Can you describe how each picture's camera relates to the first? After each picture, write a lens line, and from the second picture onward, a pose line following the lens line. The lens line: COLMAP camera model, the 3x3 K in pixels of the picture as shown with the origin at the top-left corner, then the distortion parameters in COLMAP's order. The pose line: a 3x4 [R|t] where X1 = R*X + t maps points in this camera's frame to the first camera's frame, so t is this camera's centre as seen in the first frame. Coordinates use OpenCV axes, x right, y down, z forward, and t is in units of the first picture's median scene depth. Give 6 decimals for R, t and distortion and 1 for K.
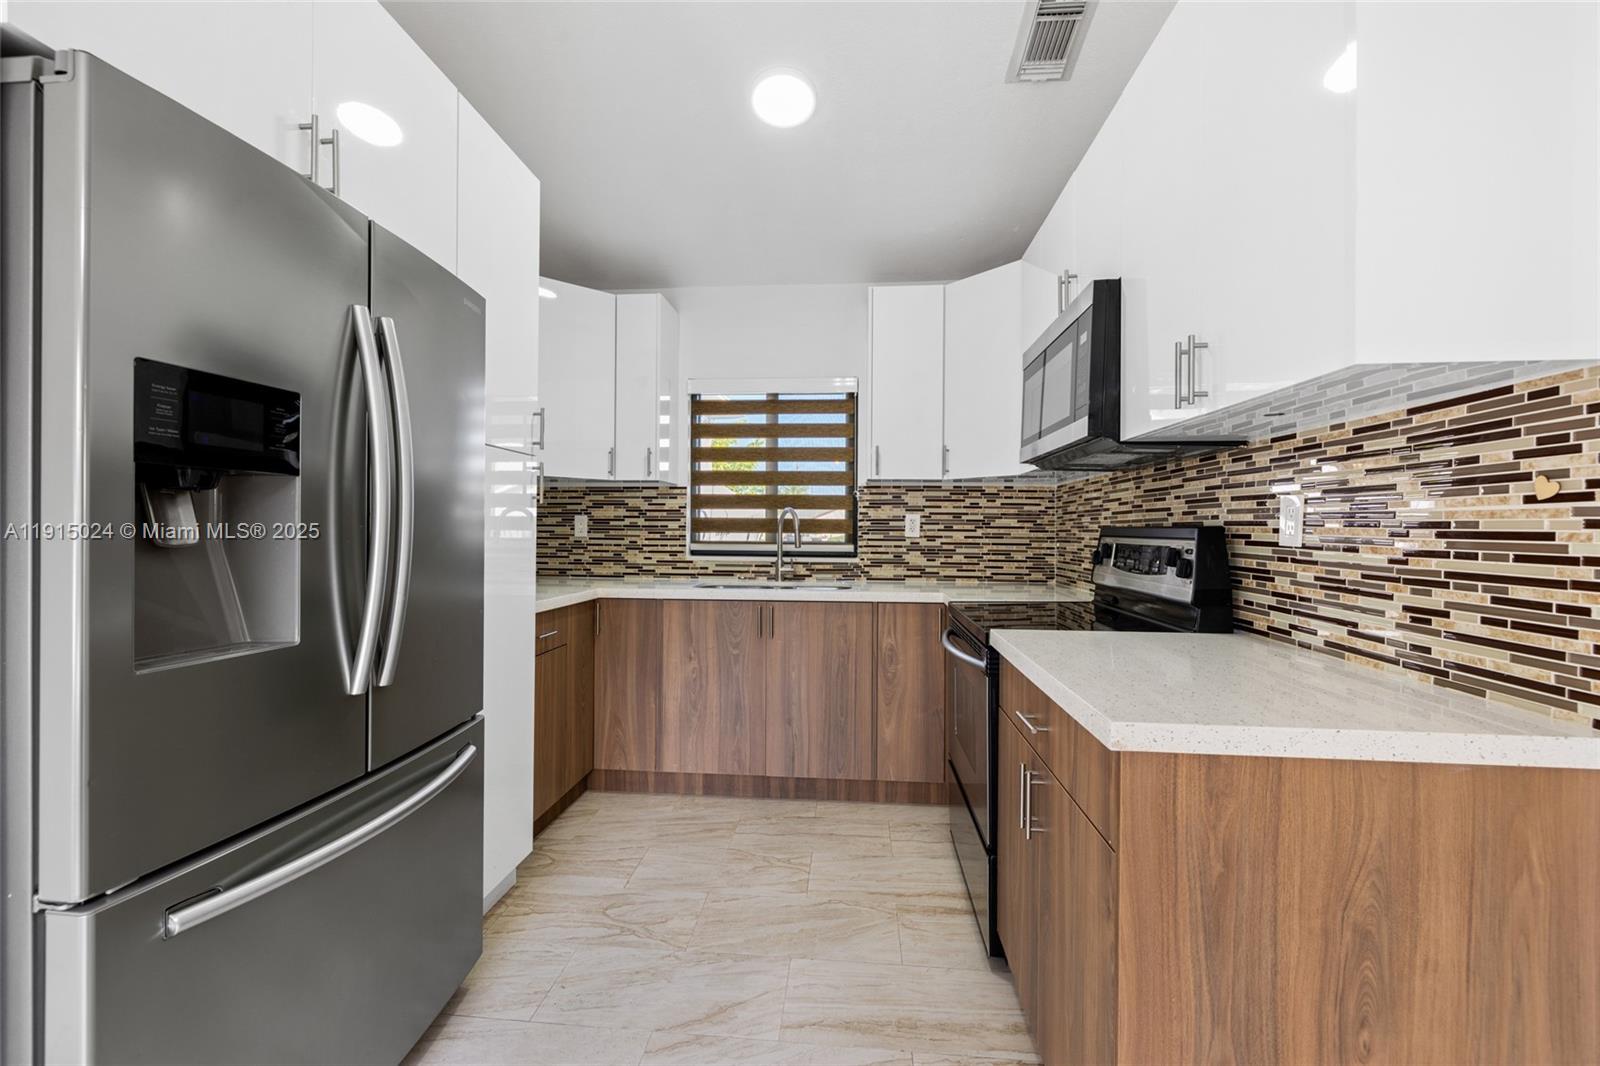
lens RADIAL K [[674.2, 0, 794.2], [0, 674.2, 537.8], [0, 0, 1]] dist [-0.001091, 0.000258]
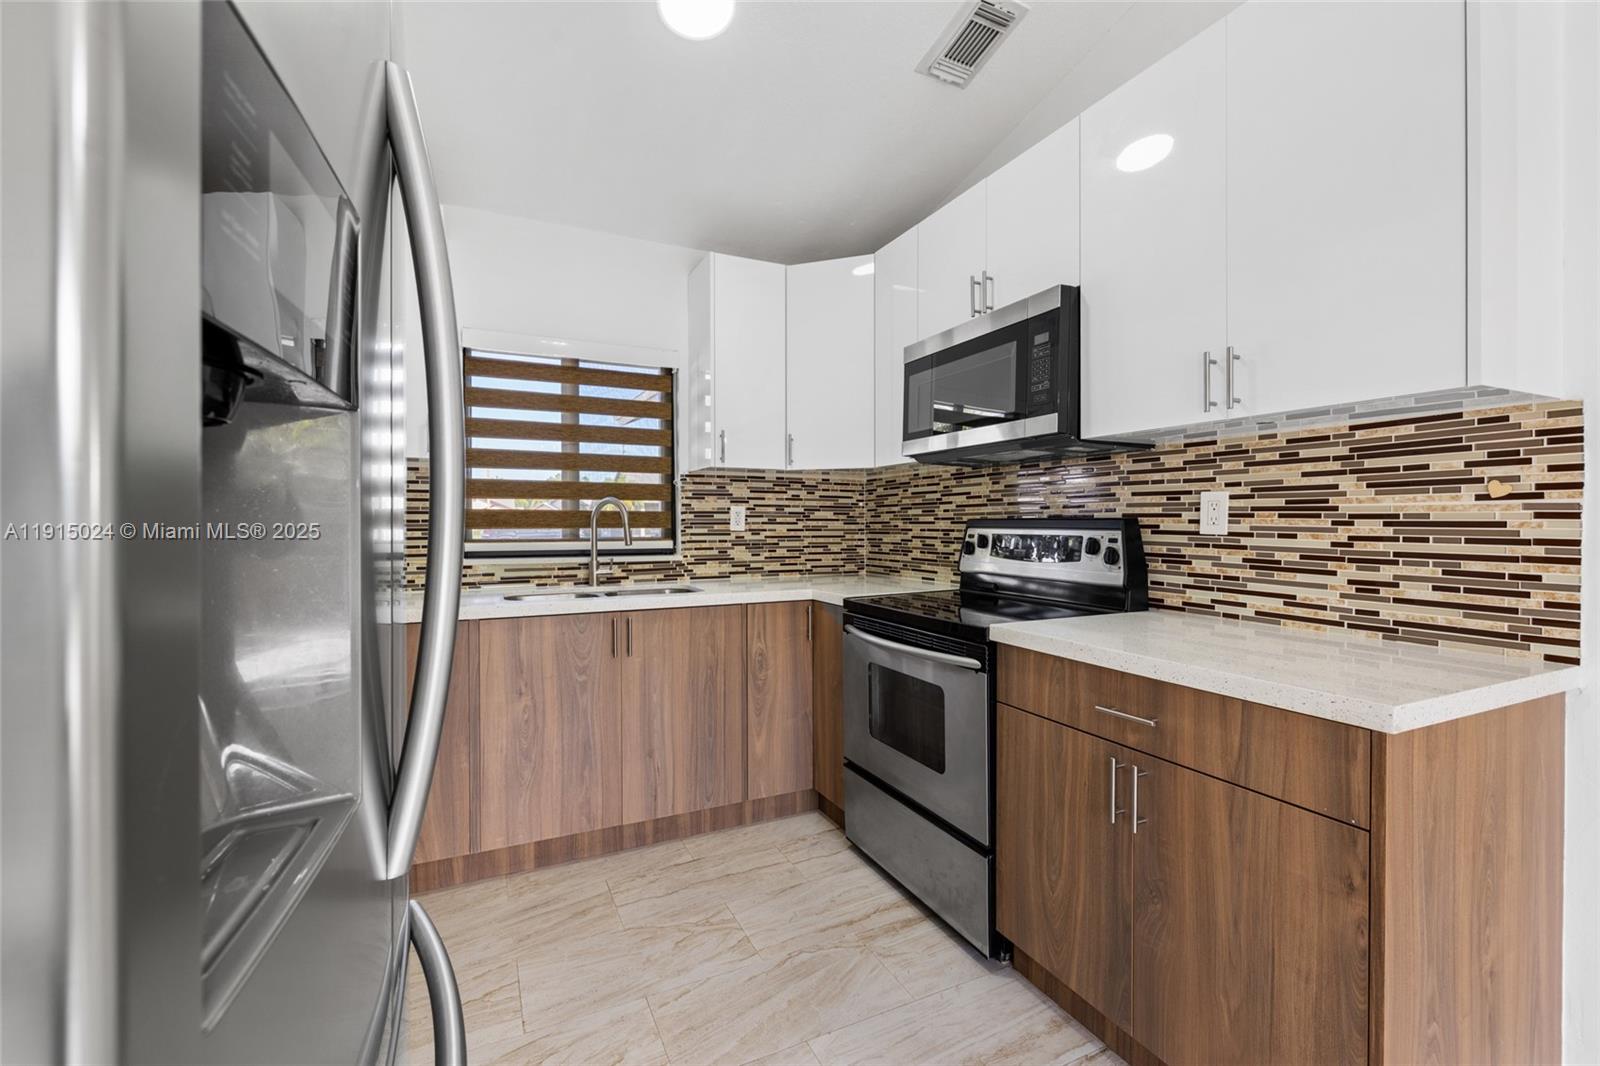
lens RADIAL K [[674.2, 0, 793.8], [0, 674.2, 530.6], [0, 0, 1]] dist [-0.001091, 0.000258]
pose [[0.858640, -0.013116, 0.512411, -0.427442], [0.012922, 0.999909, 0.003940, -0.007001], [-0.512416, 0.003238, 0.858731, 0.291170]]
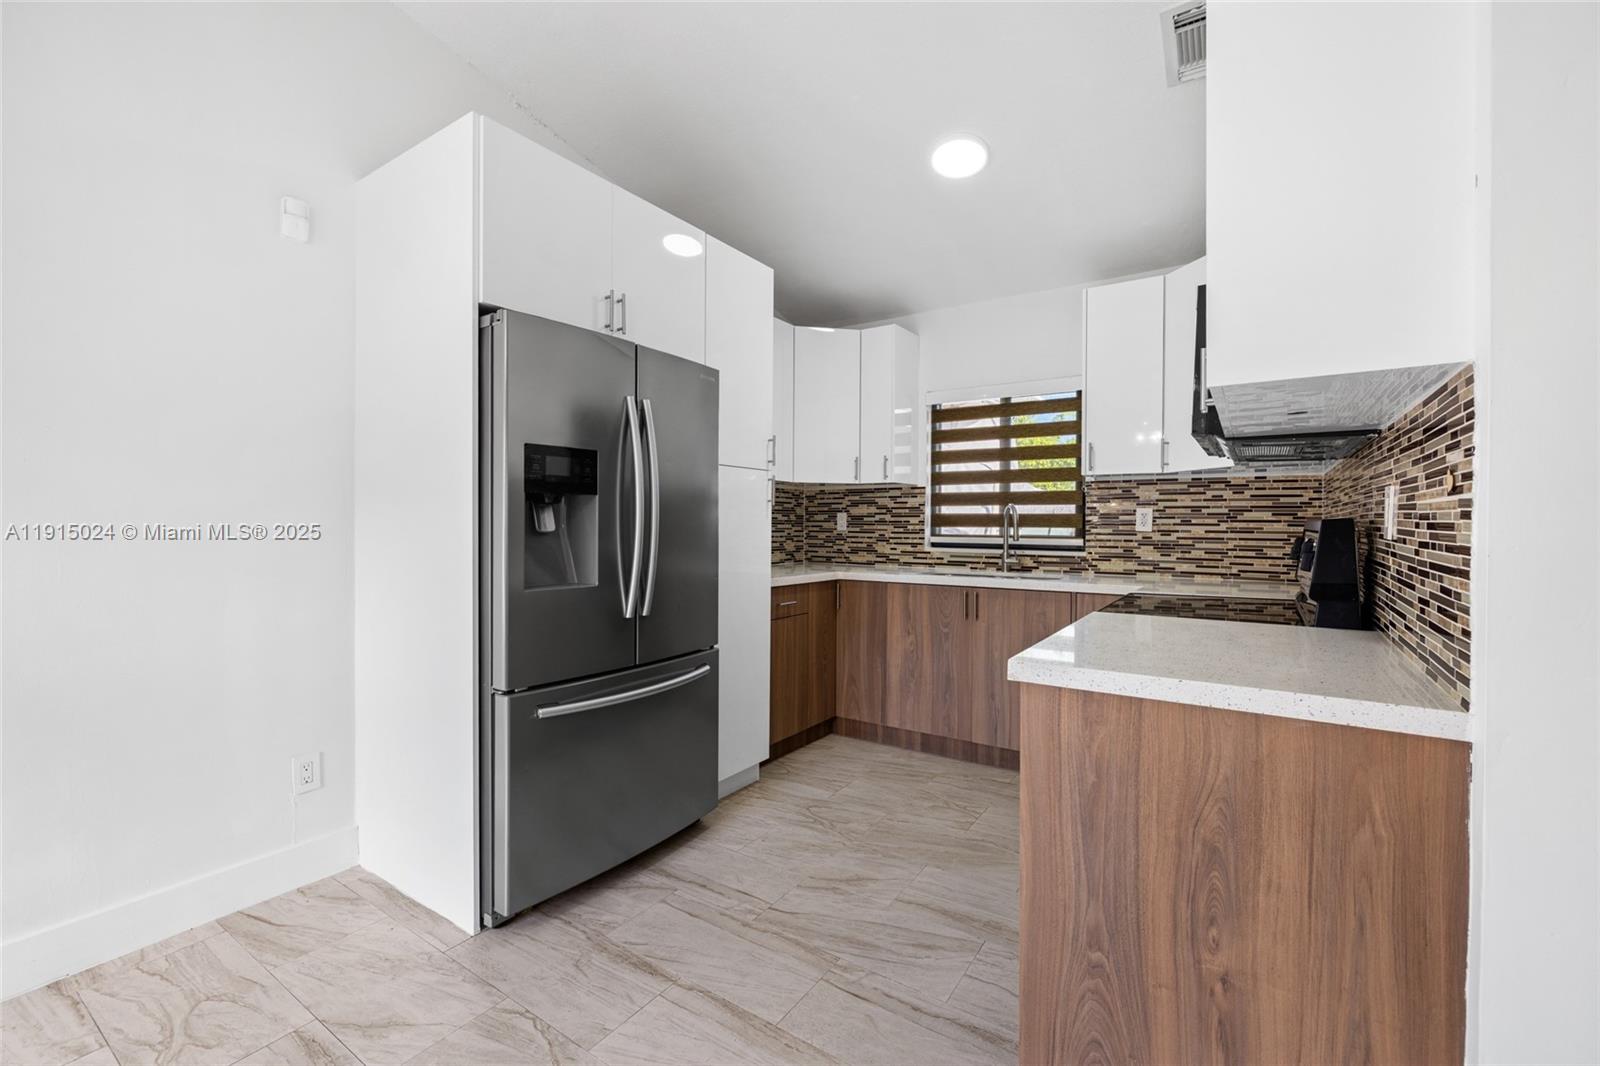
lens RADIAL K [[674.2, 0, 787.4], [0, 674.2, 538.7], [0, 0, 1]] dist [-0.001091, 0.000258]
pose [[0.875469, 0.008002, -0.483209, 0.354293], [-0.004317, 0.999953, 0.008738, 0.005825], [0.483256, -0.005563, 0.875462, -0.212266]]
